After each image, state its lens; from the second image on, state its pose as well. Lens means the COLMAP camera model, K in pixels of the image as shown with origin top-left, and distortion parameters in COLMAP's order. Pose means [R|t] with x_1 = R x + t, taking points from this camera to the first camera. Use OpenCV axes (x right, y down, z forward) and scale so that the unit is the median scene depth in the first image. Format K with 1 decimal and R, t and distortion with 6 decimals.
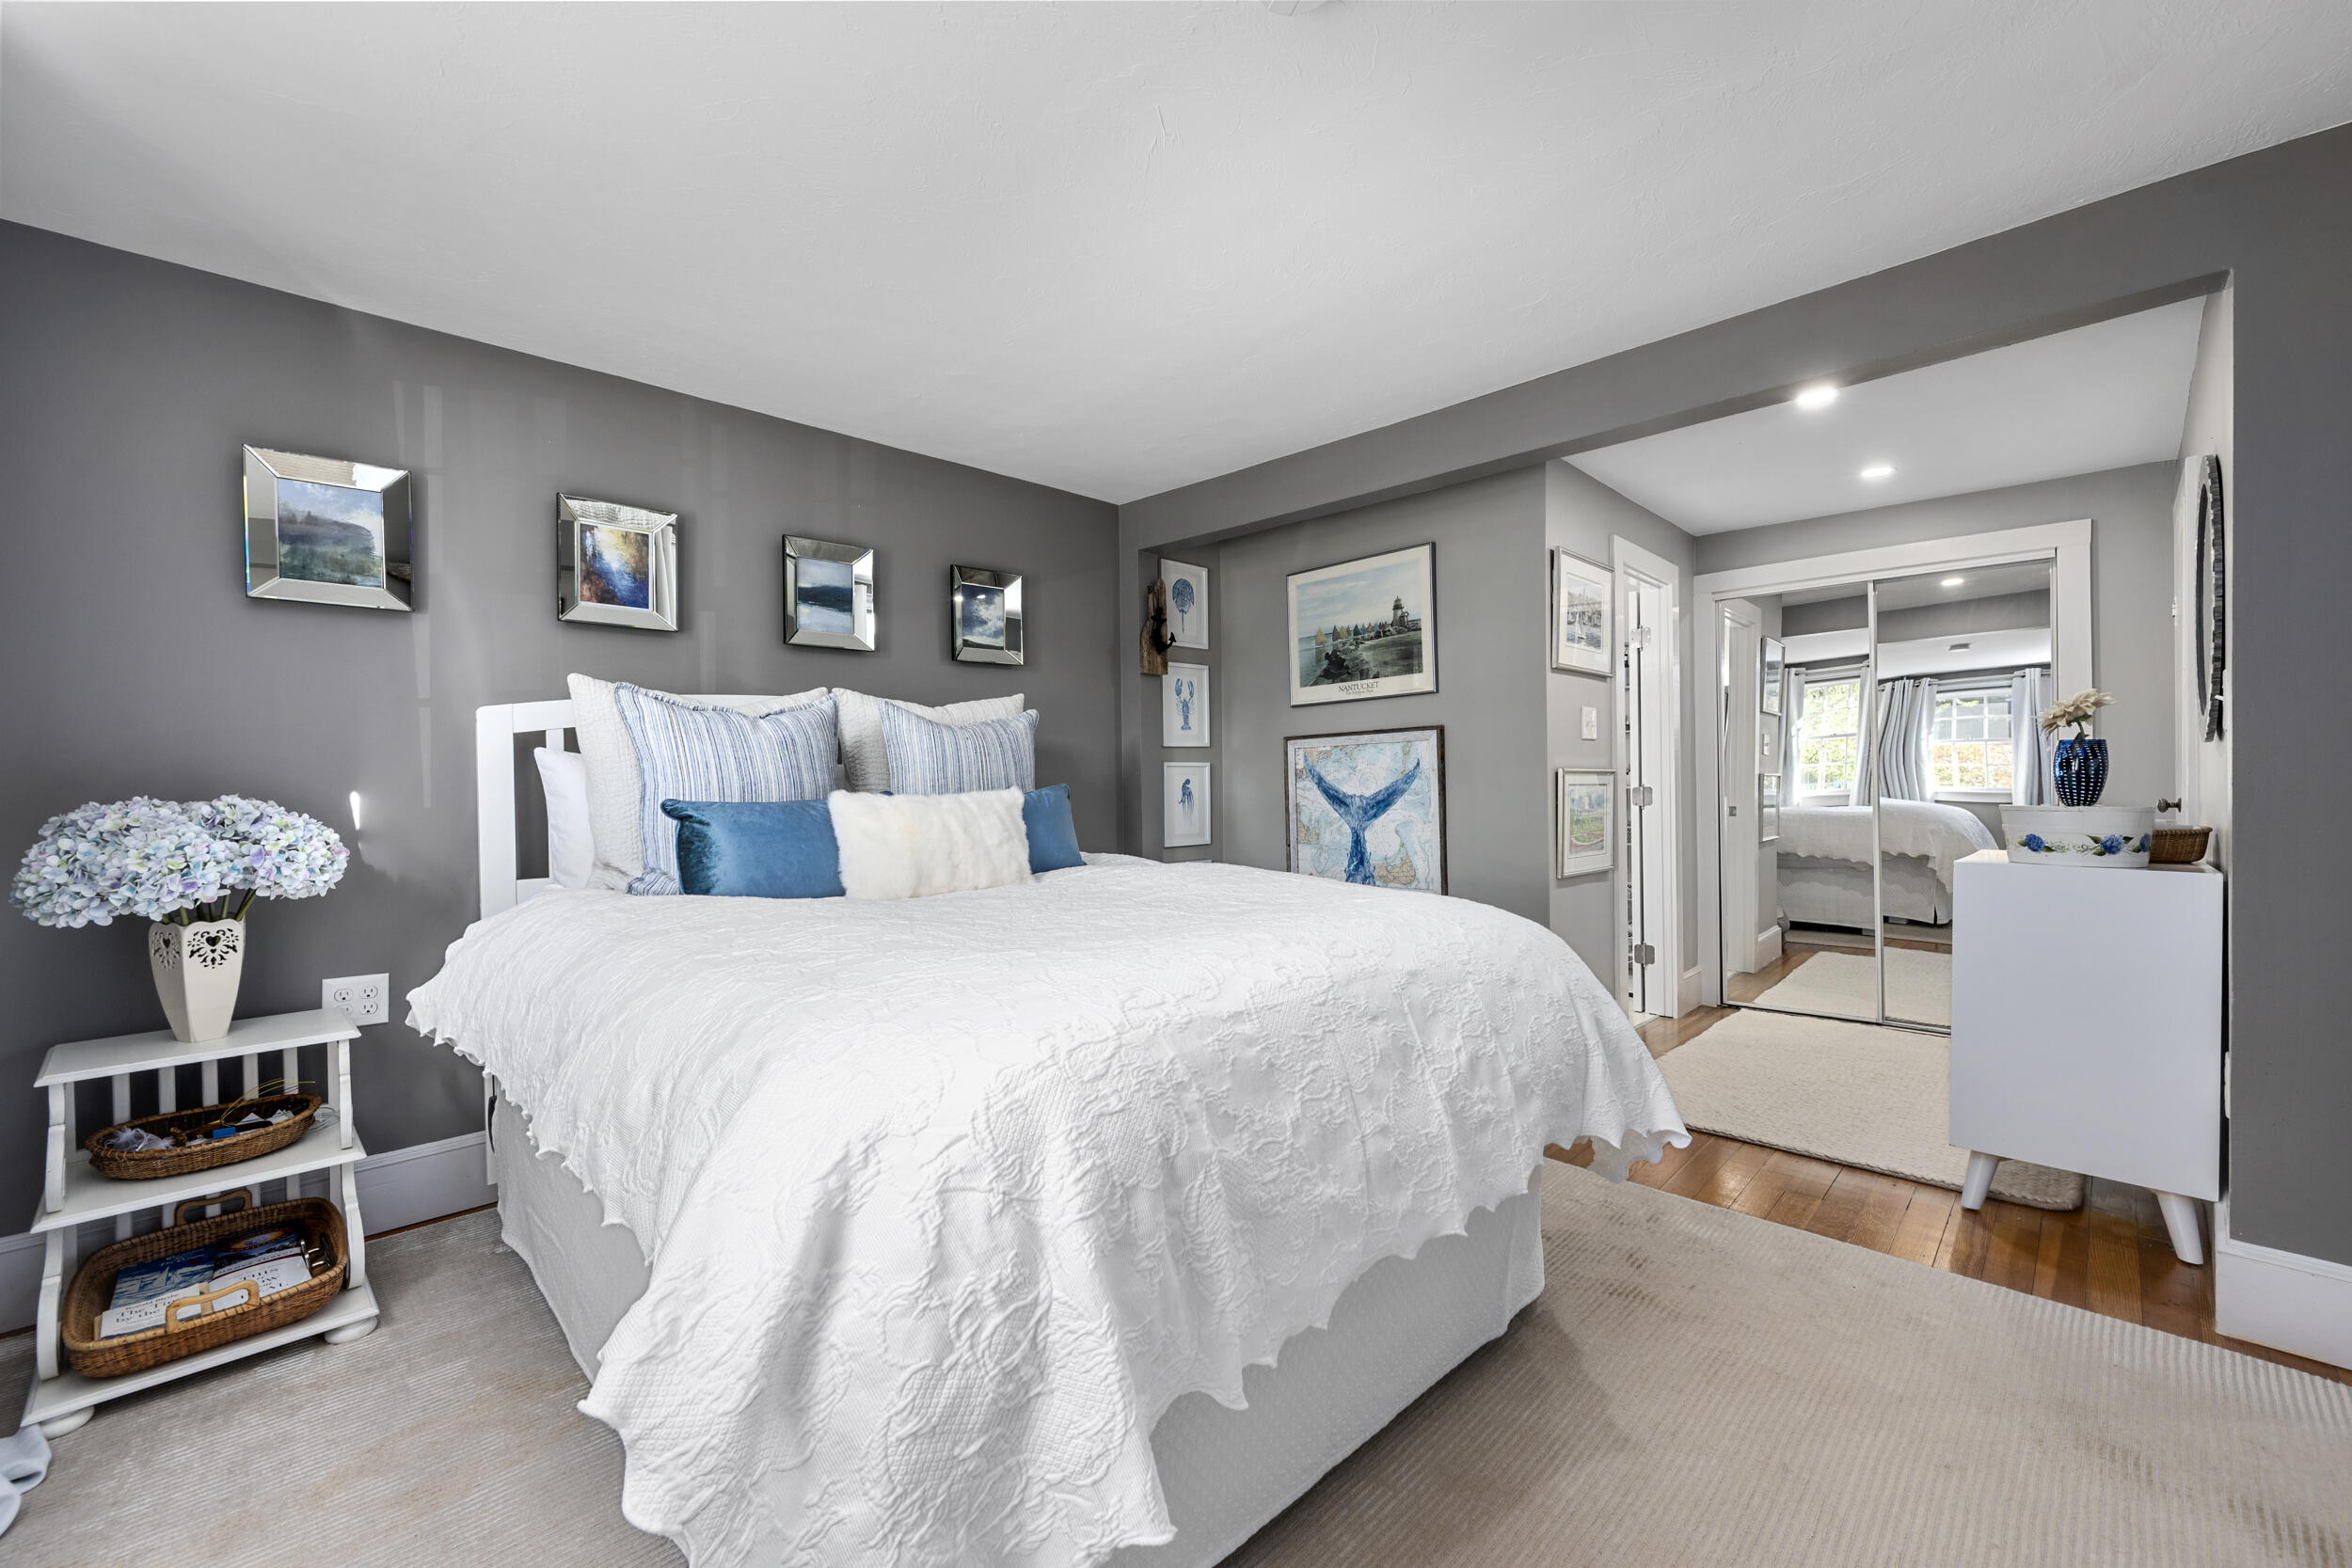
lens RADIAL K [[967.6, 0, 1176.0], [0, 967.6, 784.0], [0, 0, 1]] dist [-0.002190, -0.000334]
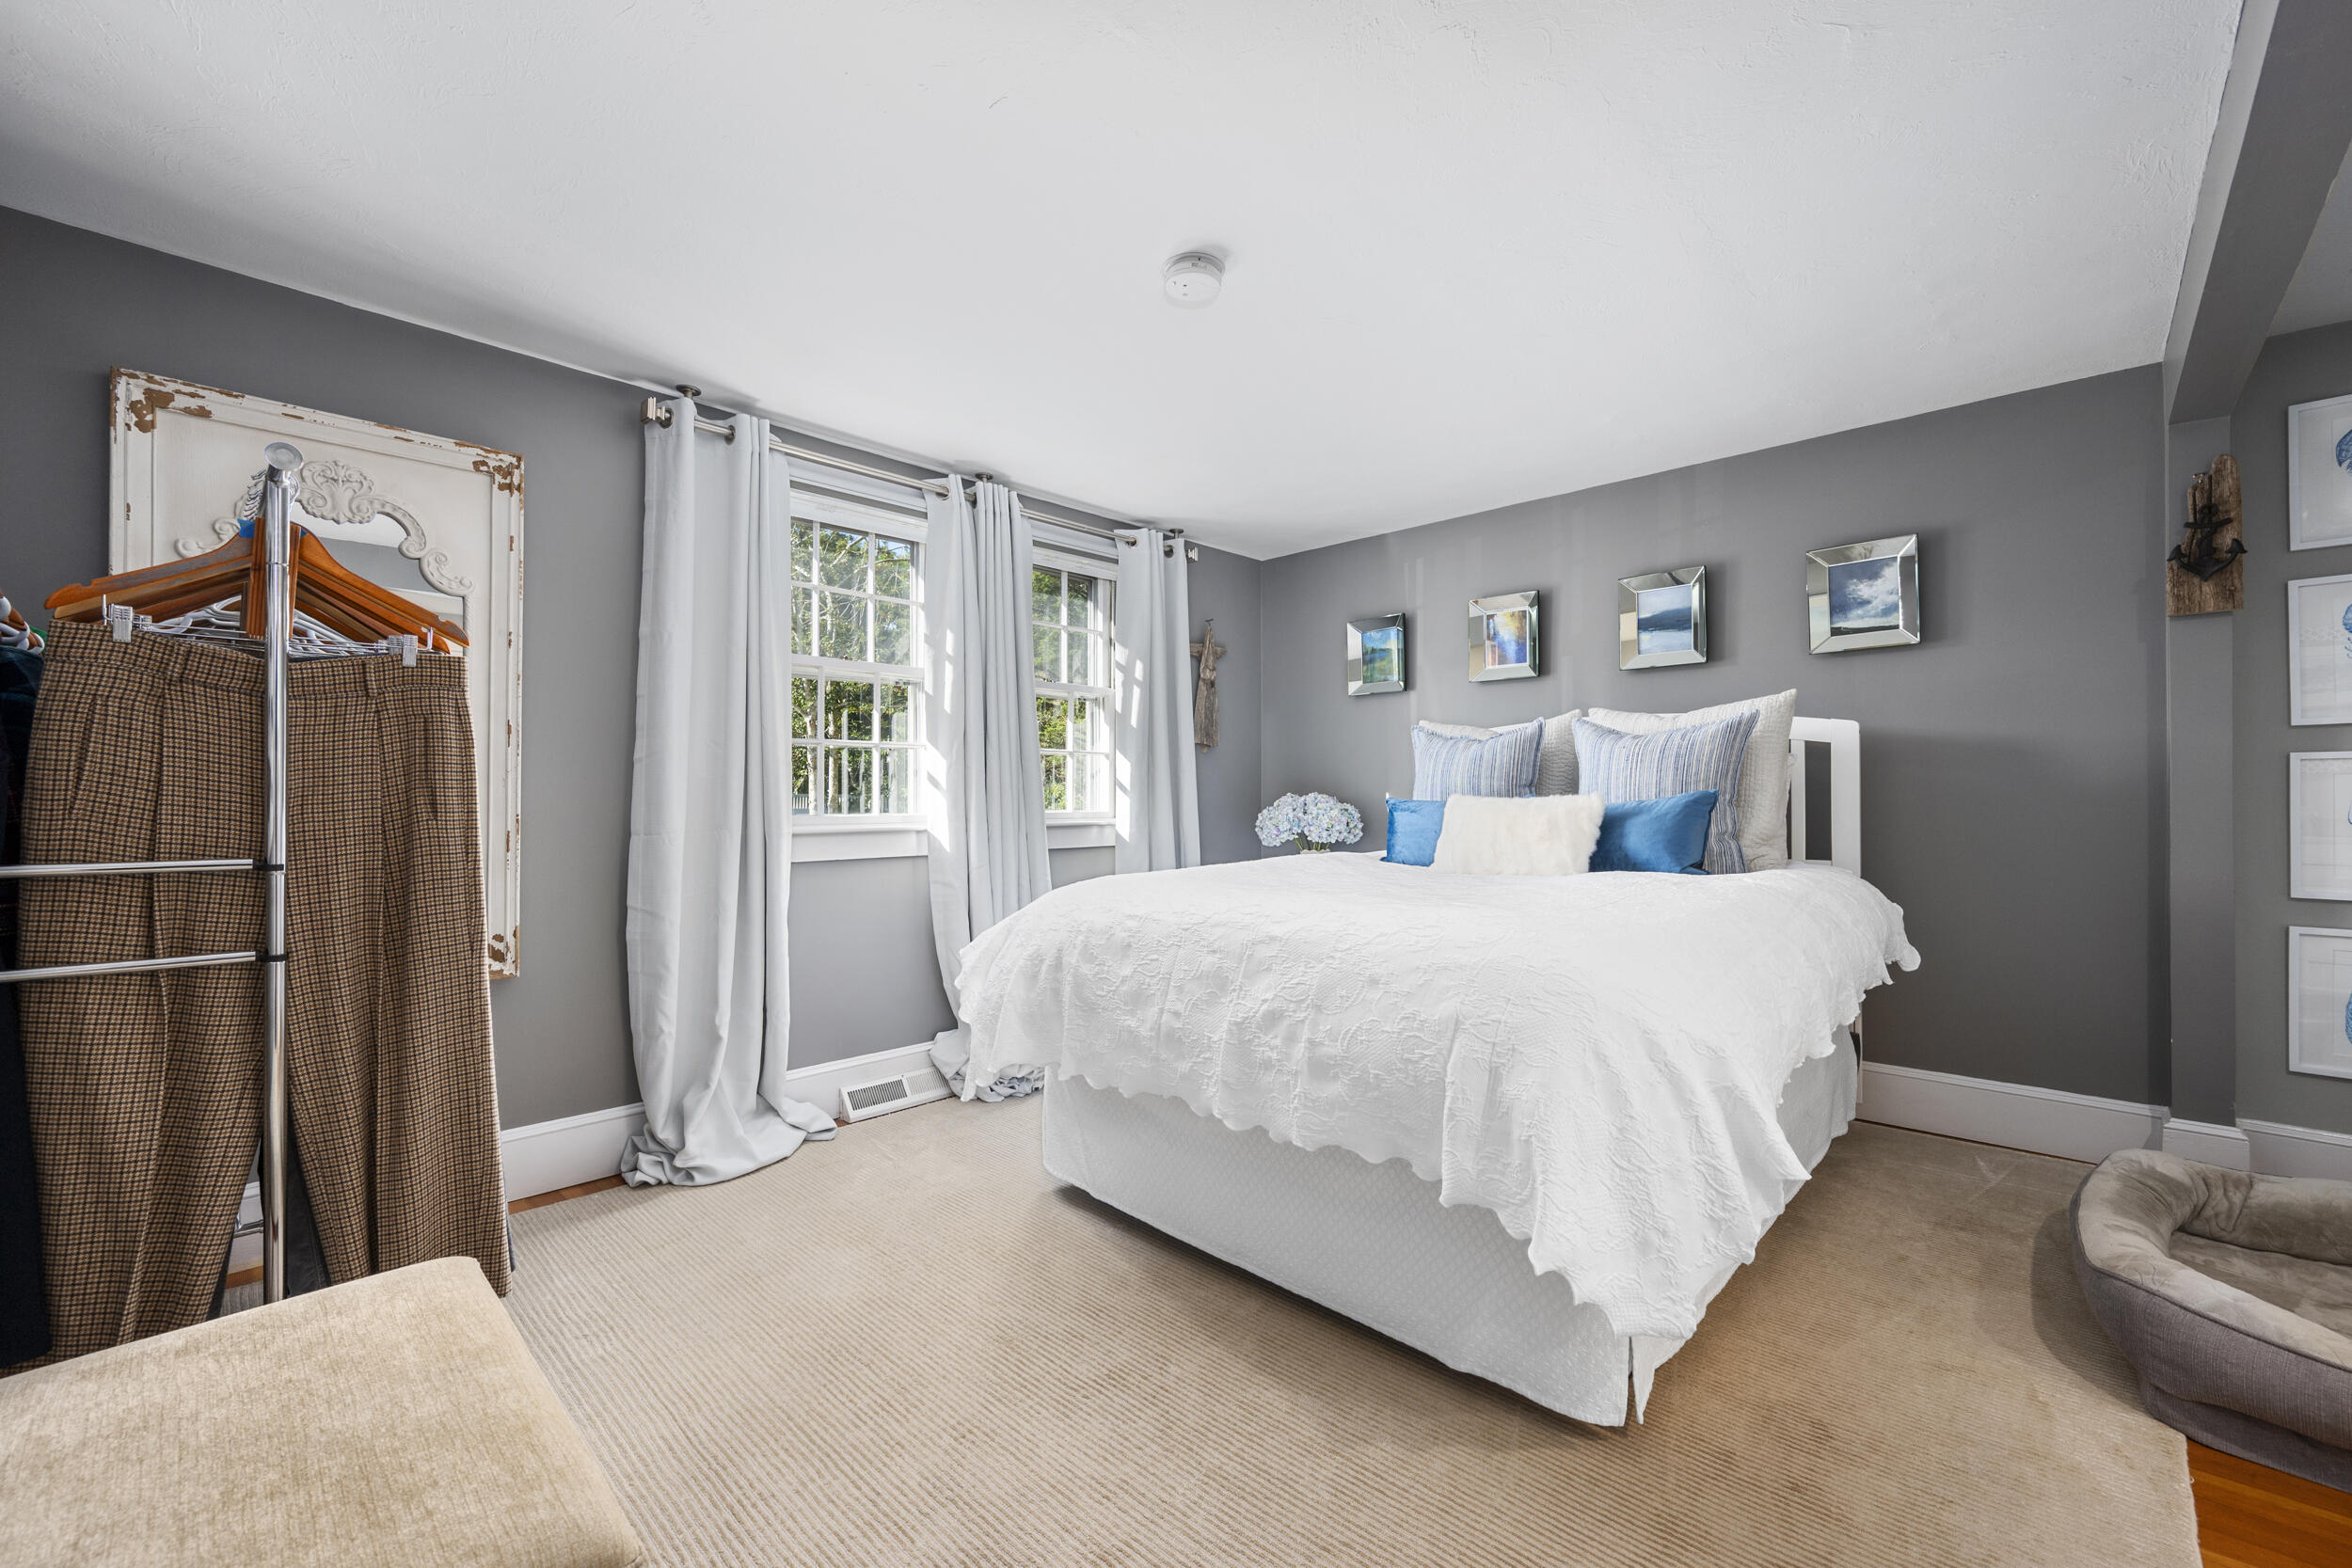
lens RADIAL K [[967.6, 0, 1176.0], [0, 967.6, 784.0], [0, 0, 1]] dist [-0.002190, -0.000334]
pose [[0.012841, 0.001770, -0.999916, 1.048141], [0.001215, 0.999998, 0.001785, -0.009022], [0.999917, -0.001238, 0.012839, 0.579023]]
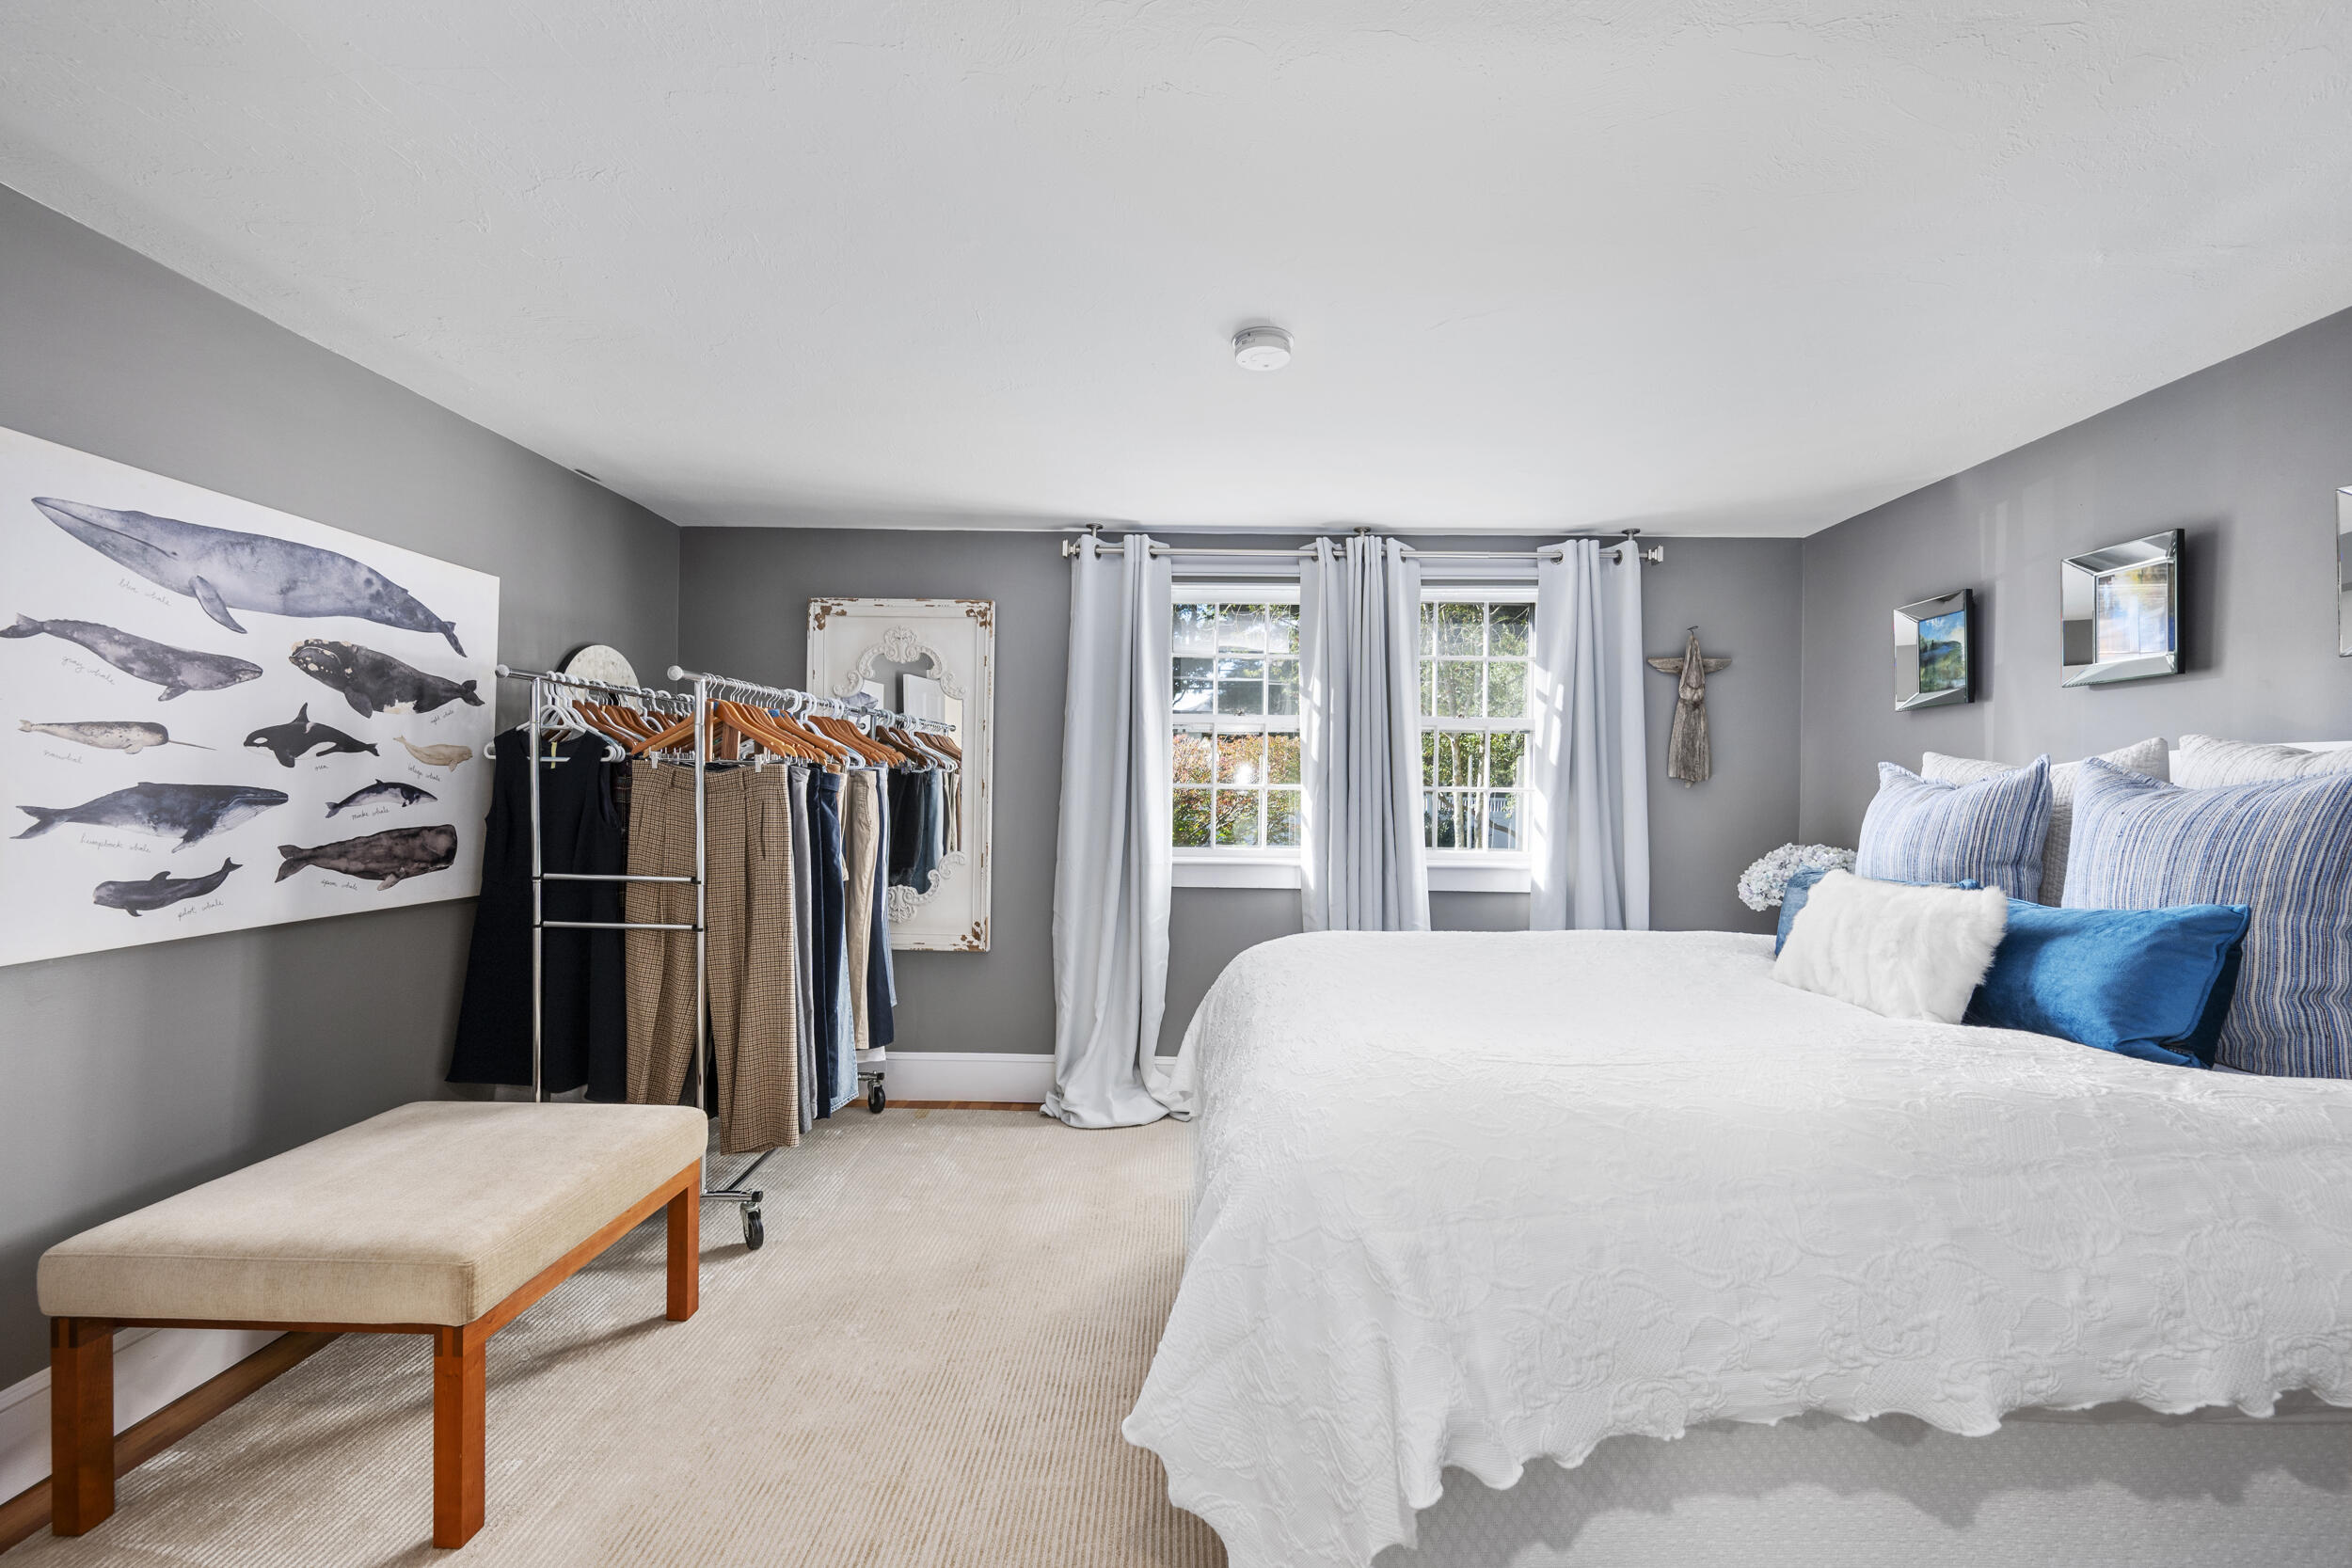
lens RADIAL K [[938.4, 0, 1181.3], [0, 938.4, 777.3], [0, 0, 1]] dist [-0.001091, -0.000121]
pose [[-0.730114, -0.005102, -0.683307, 0.781739], [-0.003301, 0.999987, -0.003940, -0.079481], [0.683318, -0.000621, -0.730121, 1.239649]]
